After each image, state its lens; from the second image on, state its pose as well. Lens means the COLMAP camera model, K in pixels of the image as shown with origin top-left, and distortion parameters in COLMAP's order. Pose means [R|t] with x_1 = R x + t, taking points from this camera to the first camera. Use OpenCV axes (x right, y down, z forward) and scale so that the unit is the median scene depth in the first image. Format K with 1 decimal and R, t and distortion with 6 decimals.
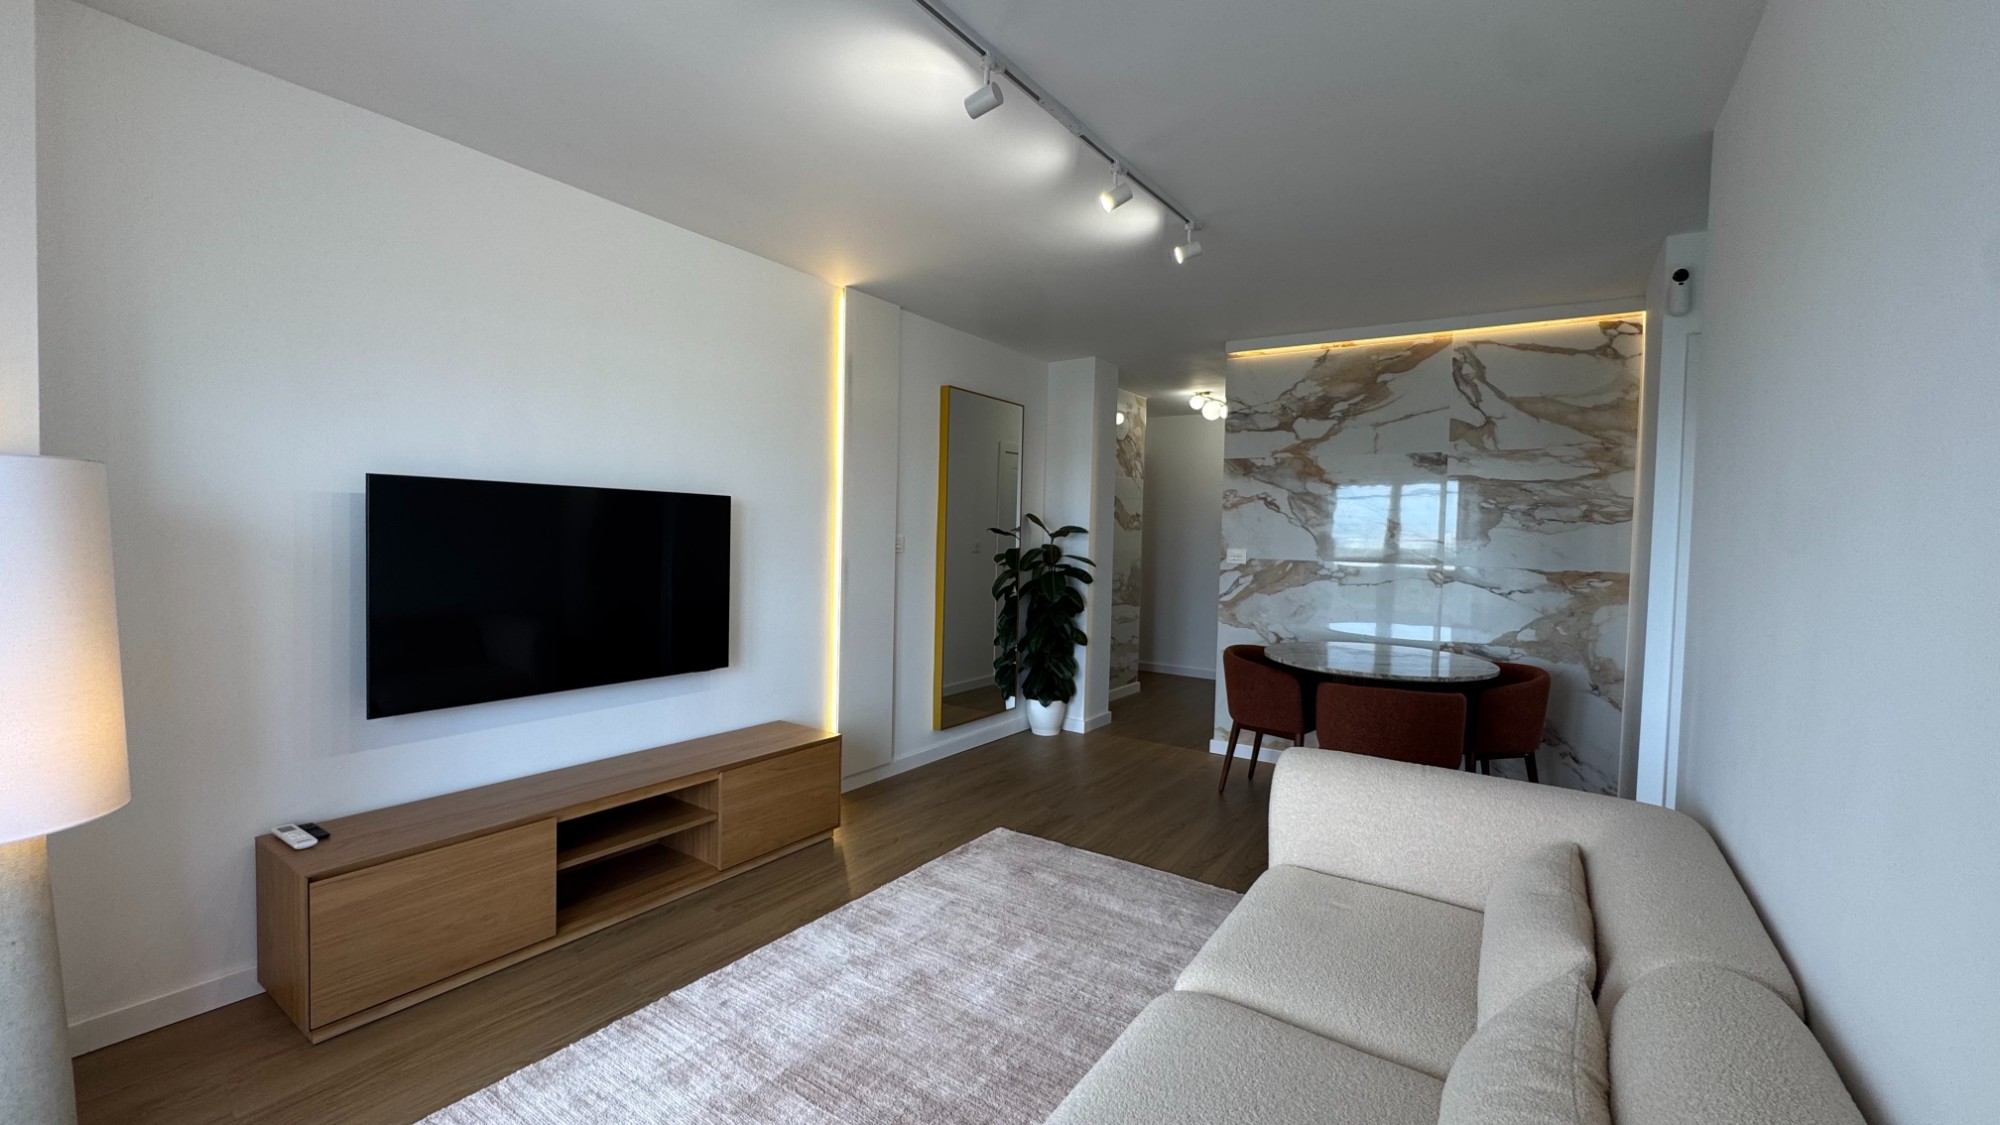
lens RADIAL K [[799.0, 0, 1001.0], [0, 799.0, 562.1], [0, 0, 1]] dist [-0.004439, 0.000583]
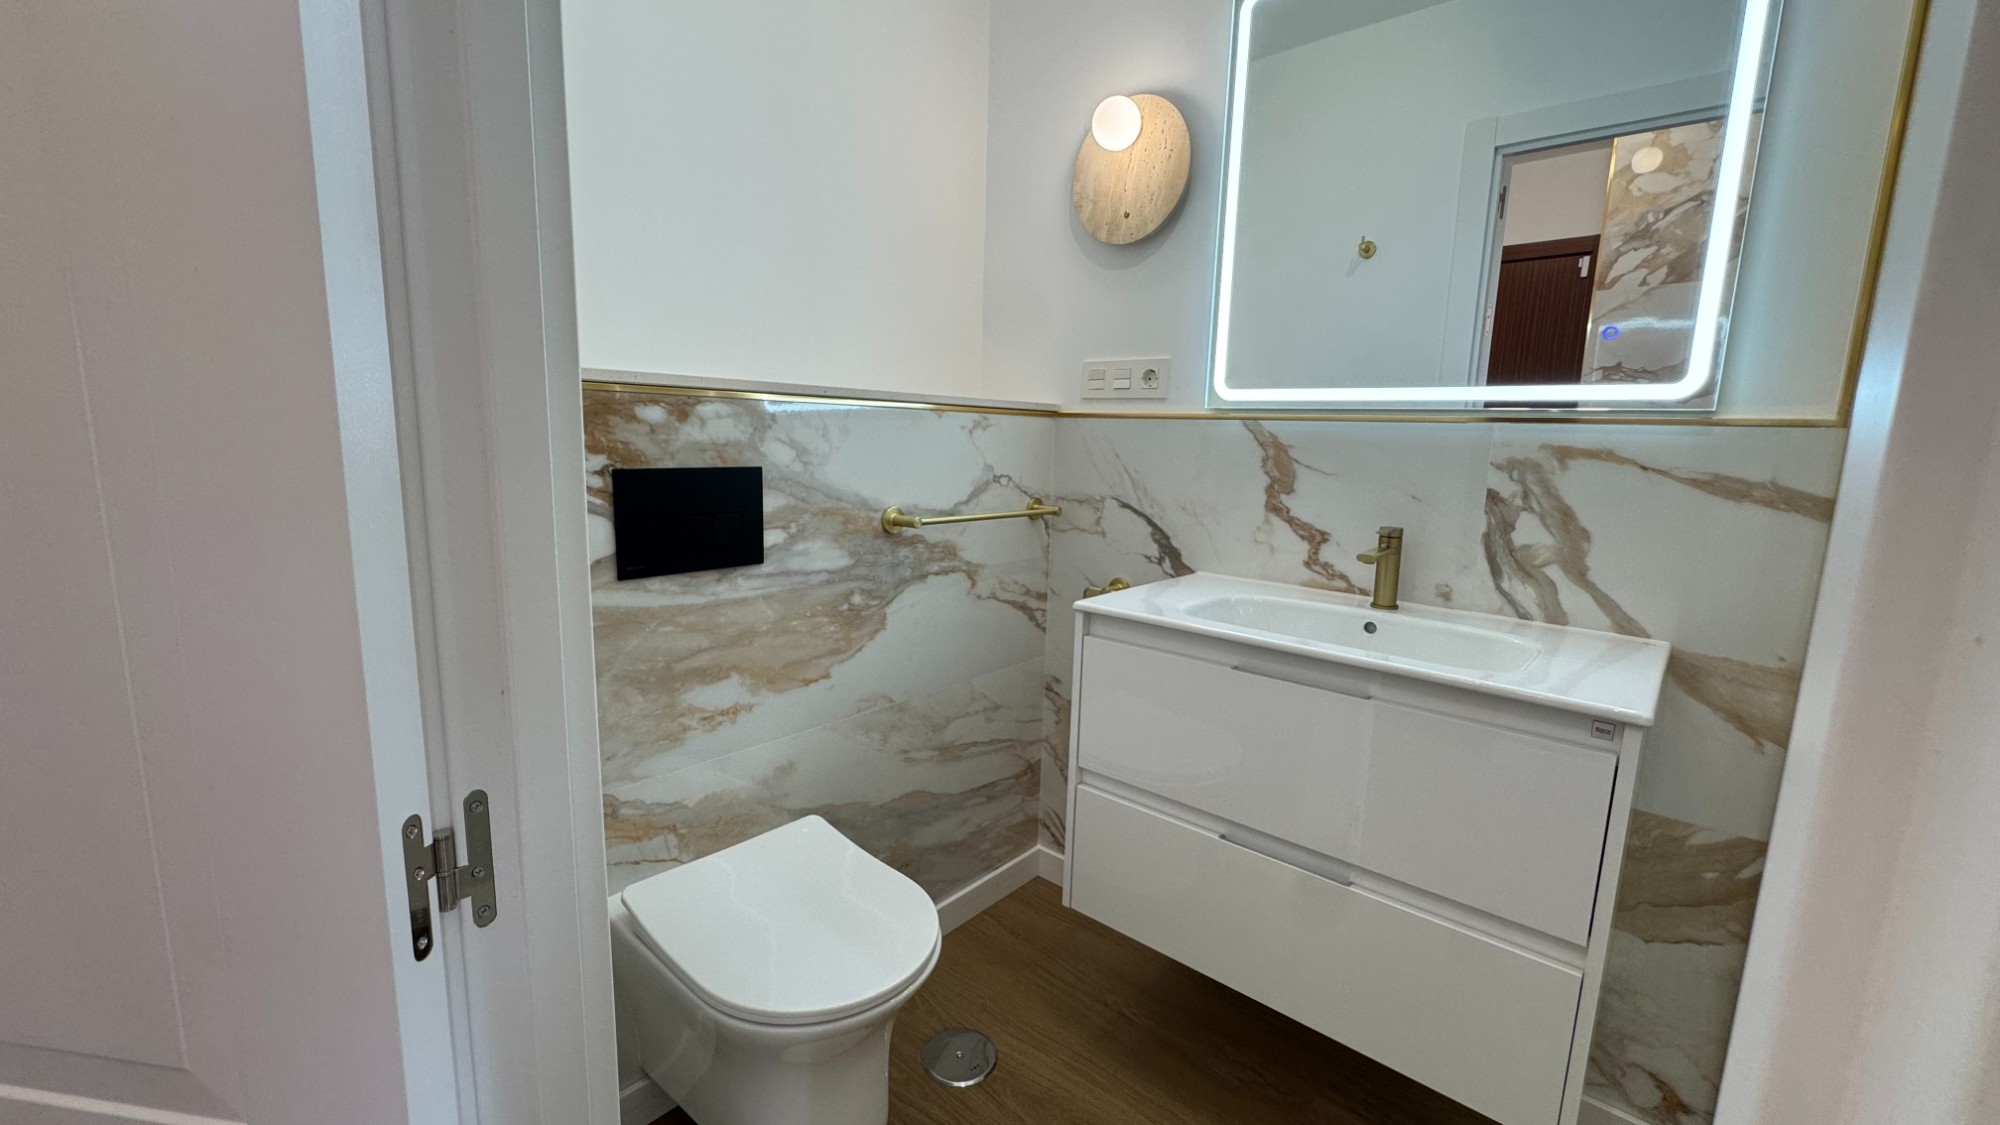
lens RADIAL K [[799.0, 0, 1000.6], [0, 799.0, 562.2], [0, 0, 1]] dist [-0.004439, 0.000583]
pose [[0.993088, 0.028519, -0.113854, 0.407728], [-0.014430, 0.992338, 0.122708, -0.264603], [0.116482, -0.120217, 0.985890, 0.653496]]
